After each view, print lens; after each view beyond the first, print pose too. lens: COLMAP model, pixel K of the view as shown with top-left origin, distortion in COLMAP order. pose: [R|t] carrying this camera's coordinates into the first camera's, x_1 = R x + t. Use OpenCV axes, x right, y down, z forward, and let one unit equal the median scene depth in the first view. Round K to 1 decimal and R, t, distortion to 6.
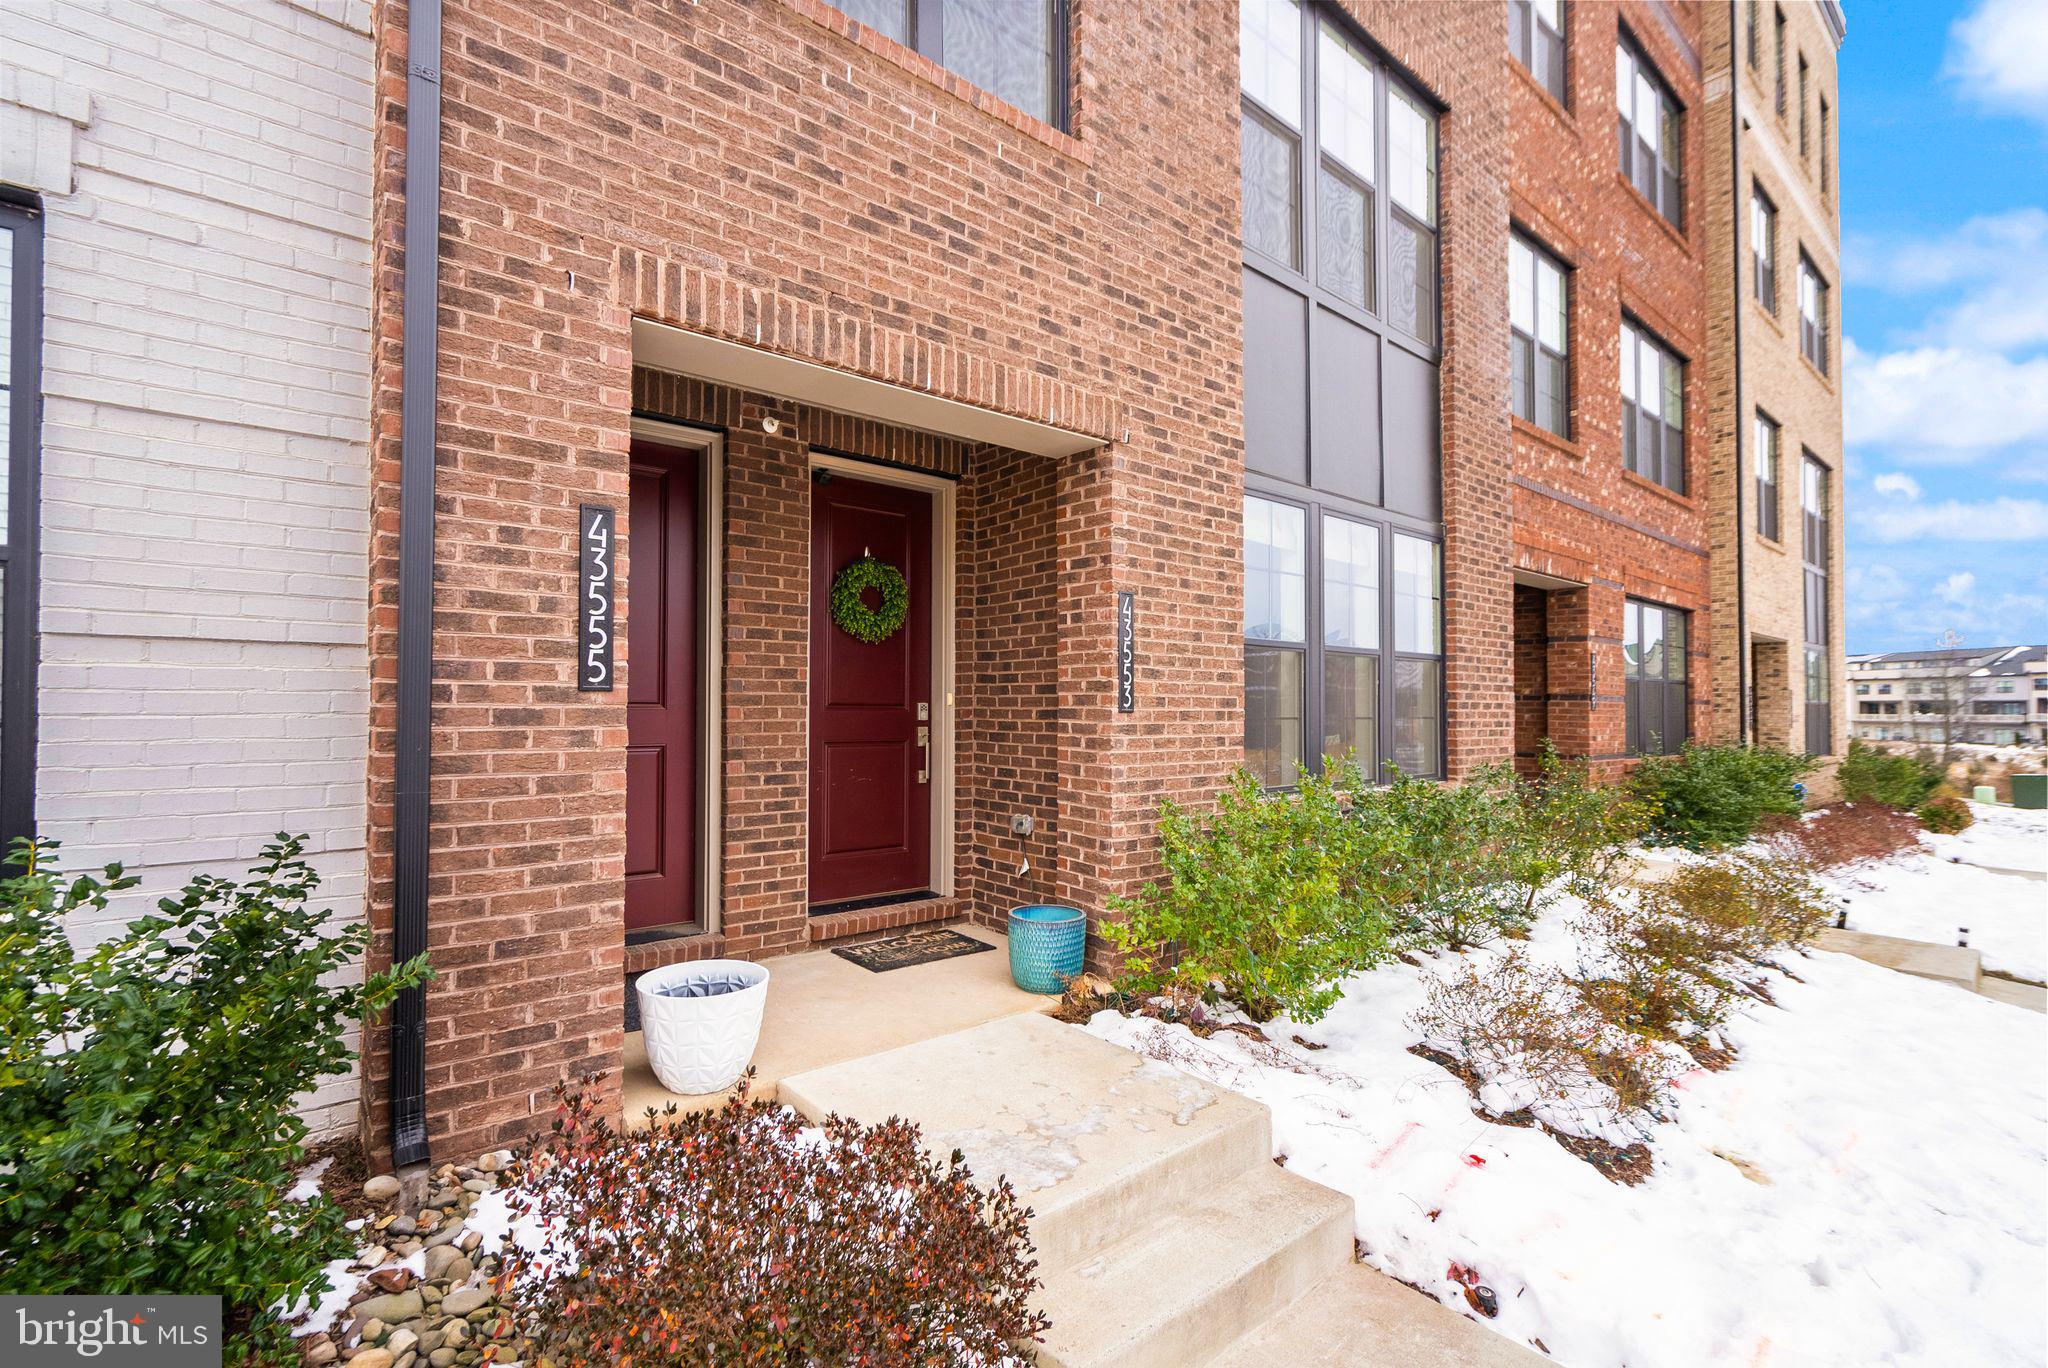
lens RADIAL K [[906.1, 0, 1017.7], [0, 906.1, 689.3], [0, 0, 1]] dist [-0.012904, 0.000464]
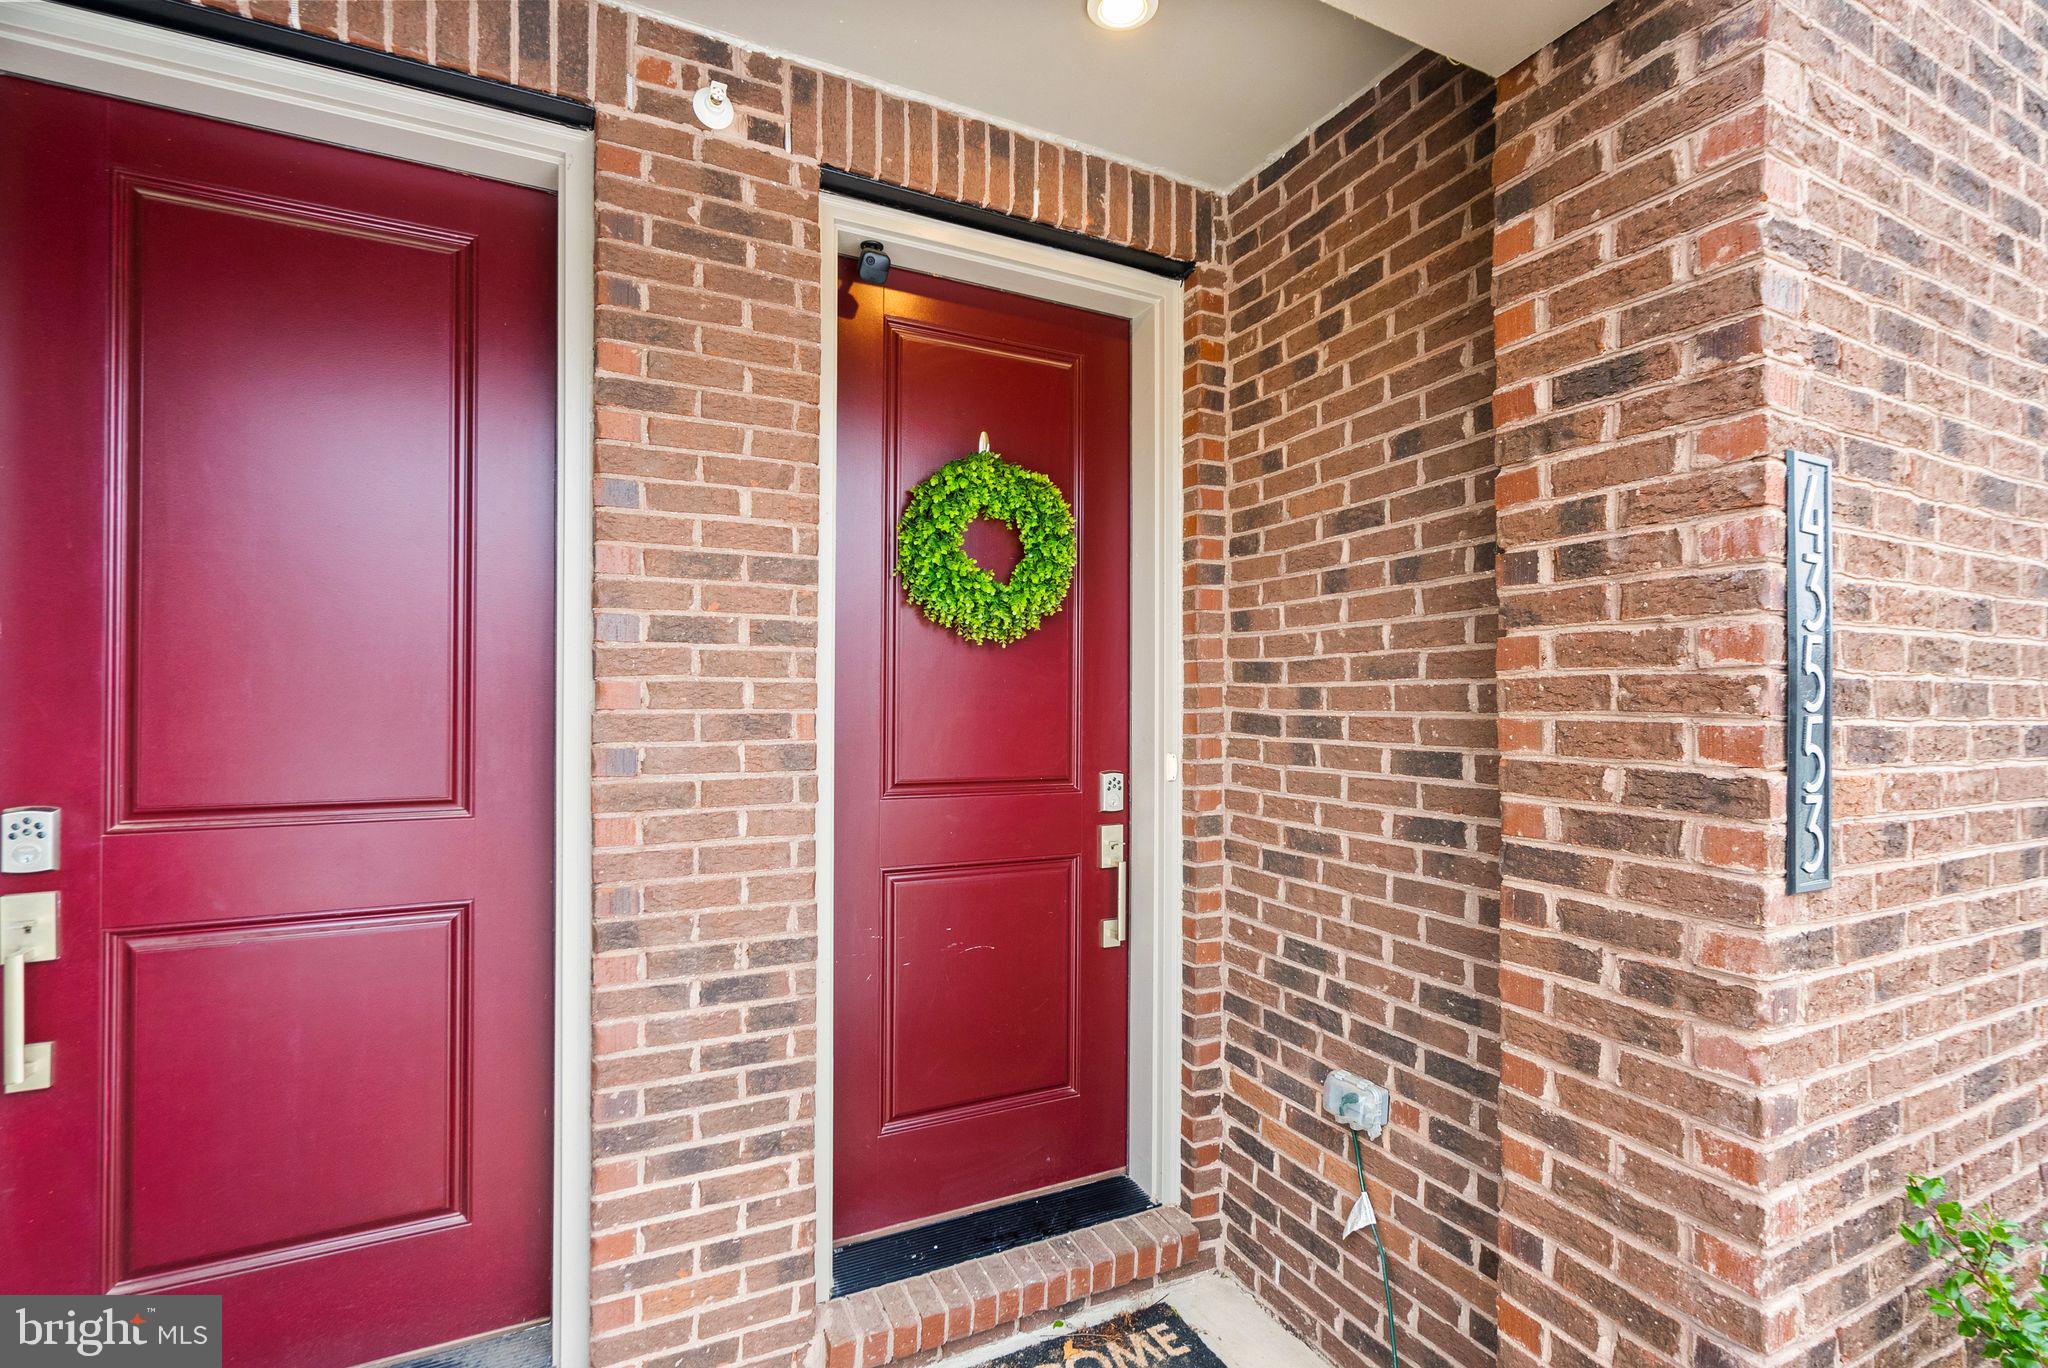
lens RADIAL K [[906.1, 0, 1017.1], [0, 906.1, 688.4], [0, 0, 1]] dist [-0.012904, 0.000464]
pose [[0.969204, -0.001035, -0.246256, -0.043324], [0.002836, 0.999972, 0.006959, -0.035930], [0.246241, -0.007443, 0.969180, 0.620764]]
